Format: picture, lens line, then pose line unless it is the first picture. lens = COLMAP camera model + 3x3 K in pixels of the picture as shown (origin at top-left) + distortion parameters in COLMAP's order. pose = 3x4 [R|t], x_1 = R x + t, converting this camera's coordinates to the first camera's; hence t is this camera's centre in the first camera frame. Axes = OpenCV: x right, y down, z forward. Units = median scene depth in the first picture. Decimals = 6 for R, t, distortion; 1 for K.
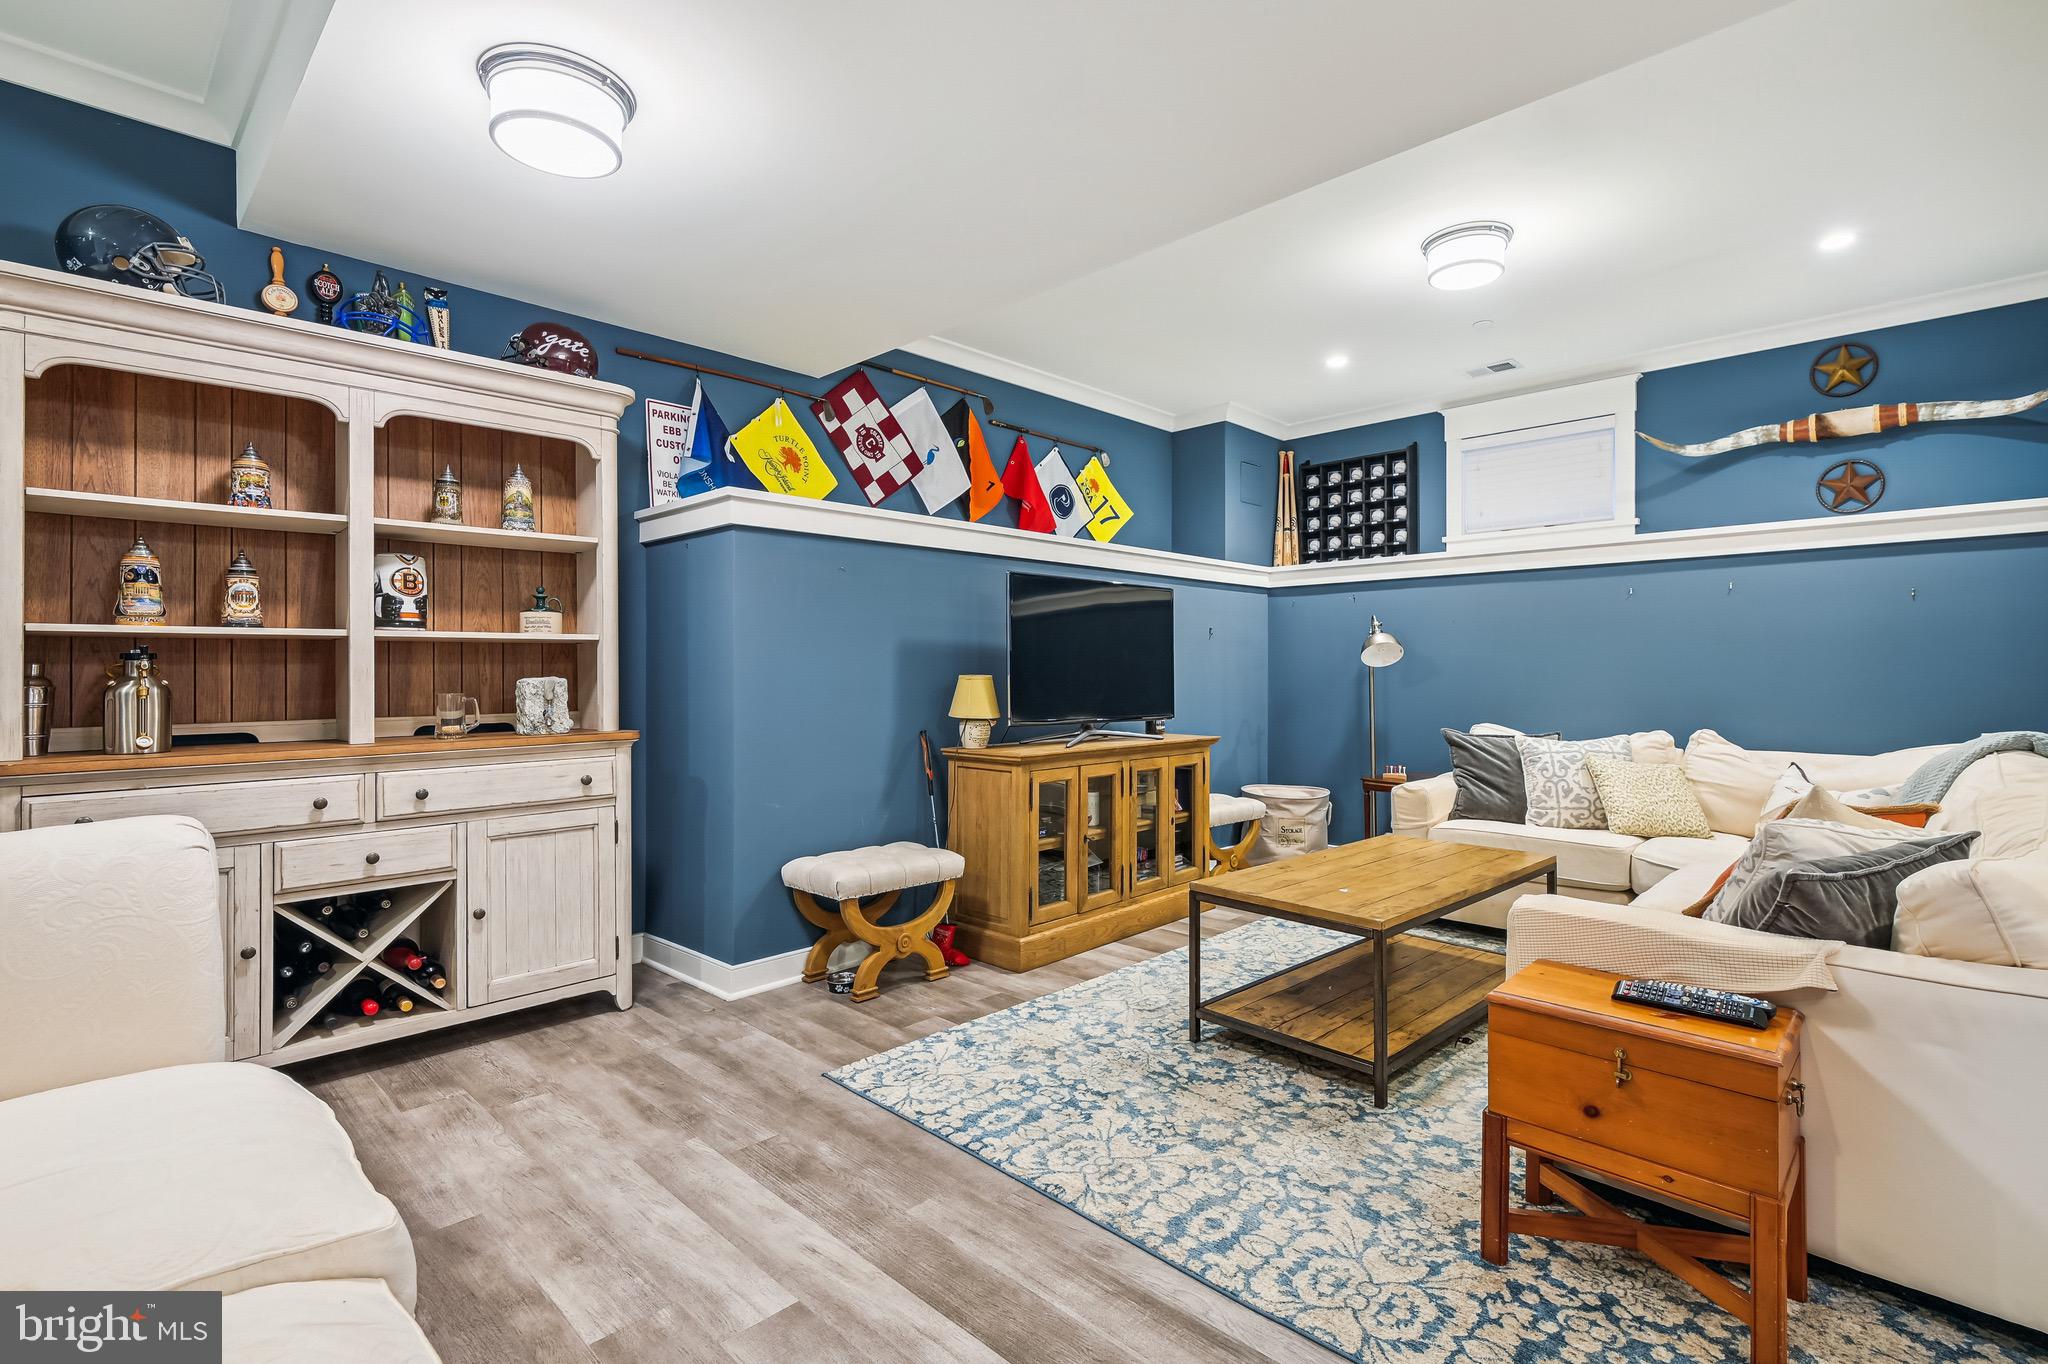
lens RADIAL K [[935.2, 0, 1019.1], [0, 935.2, 669.7], [0, 0, 1]] dist [-0.008772, -0.002101]
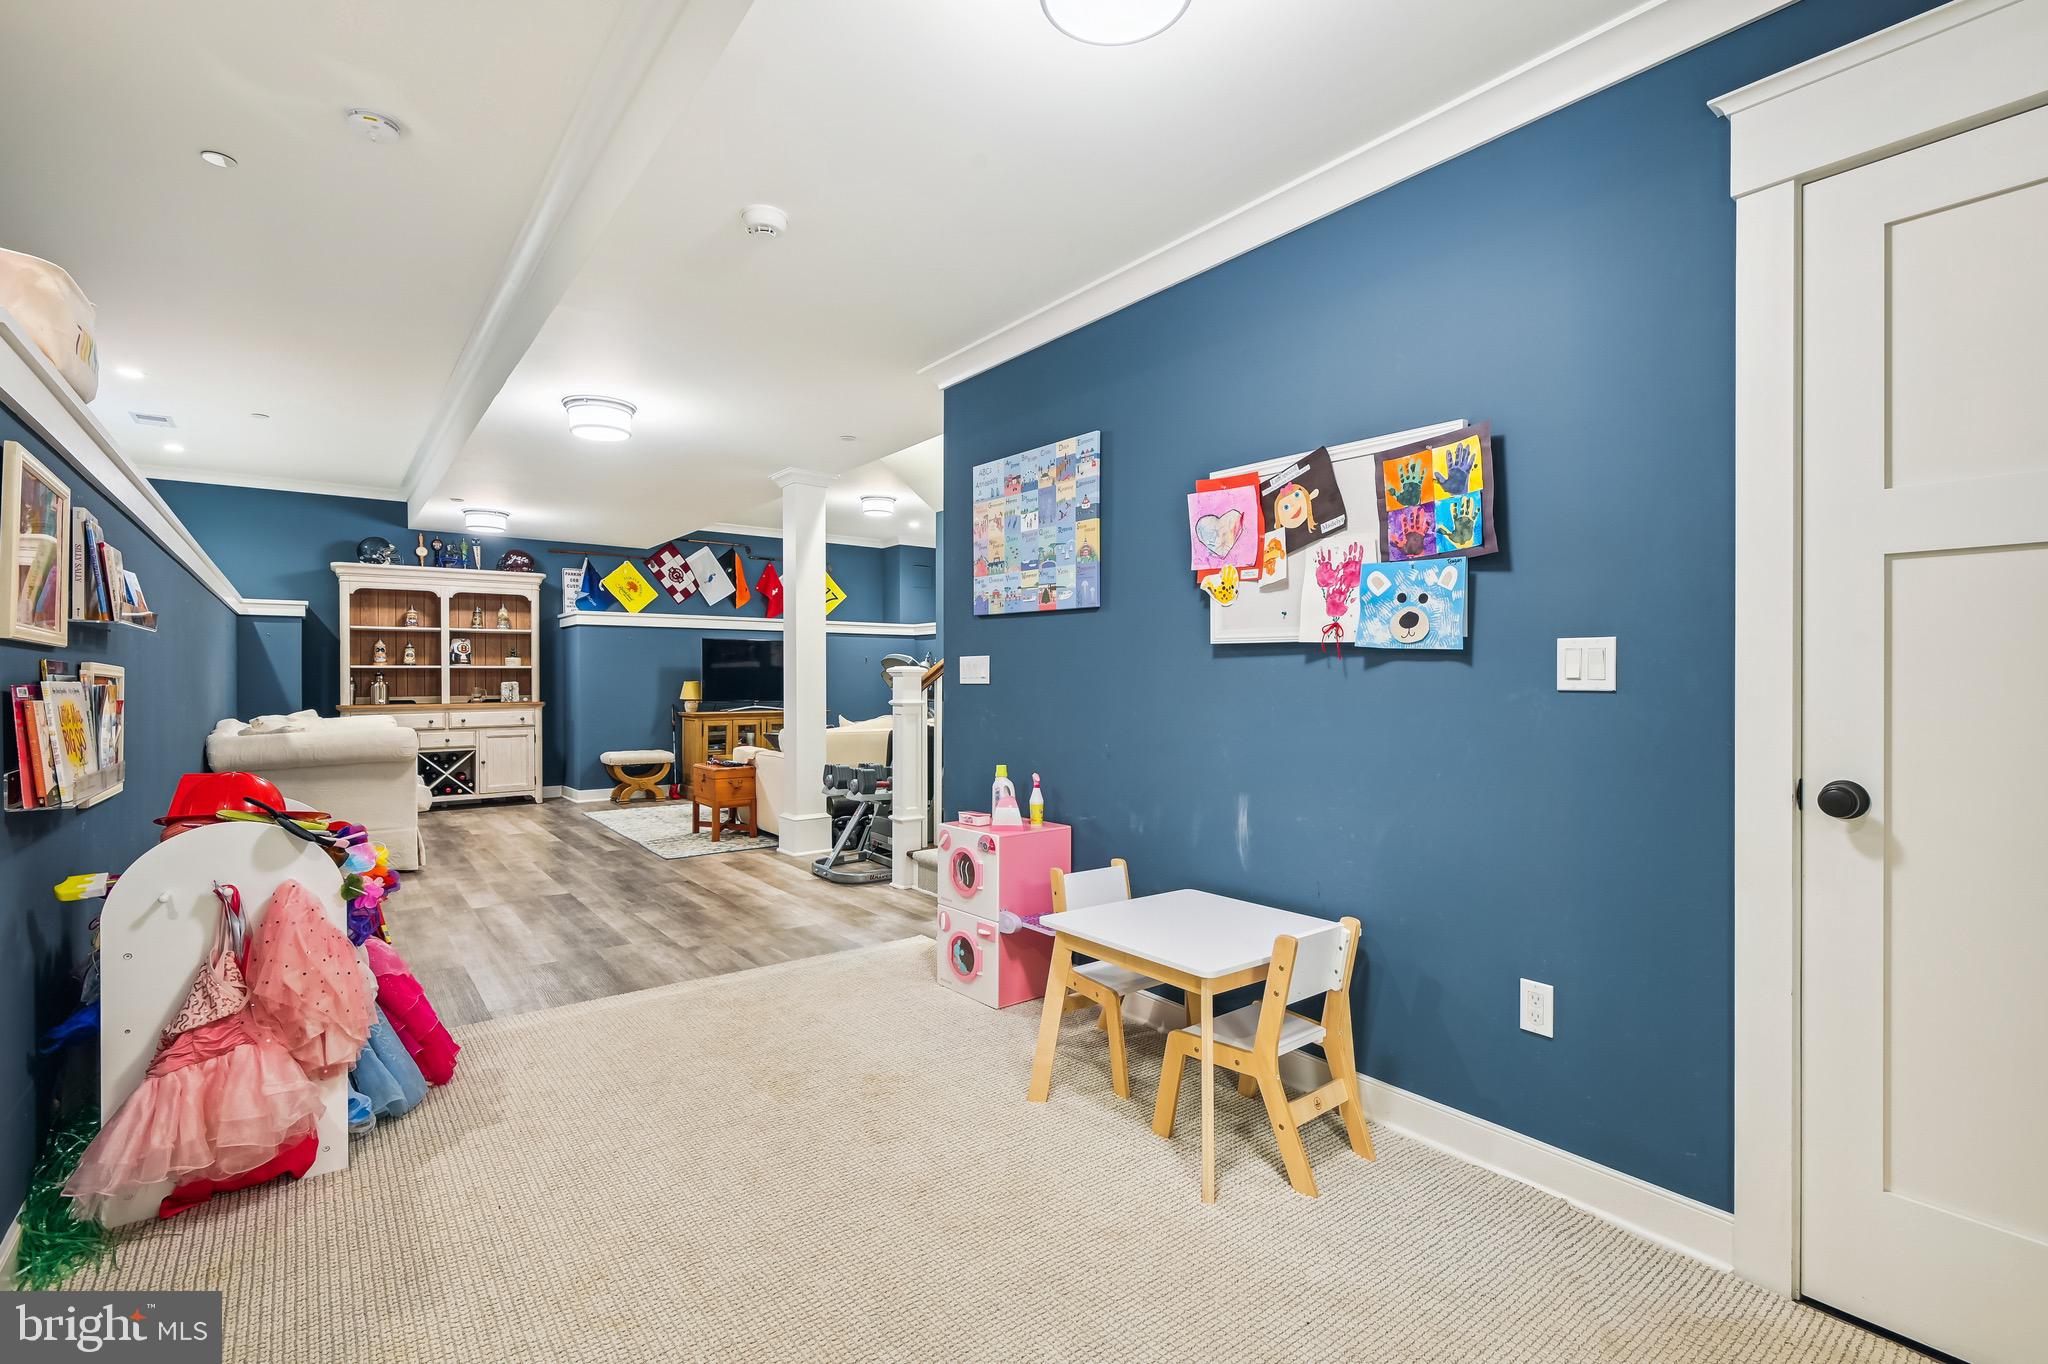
lens RADIAL K [[935.2, 0, 1028.0], [0, 935.2, 686.6], [0, 0, 1]] dist [-0.008772, -0.002101]
pose [[0.989203, 0.001139, -0.146549, 1.405741], [-0.000024, 0.999971, 0.007612, 0.001200], [0.146553, -0.007526, 0.989174, -1.499753]]
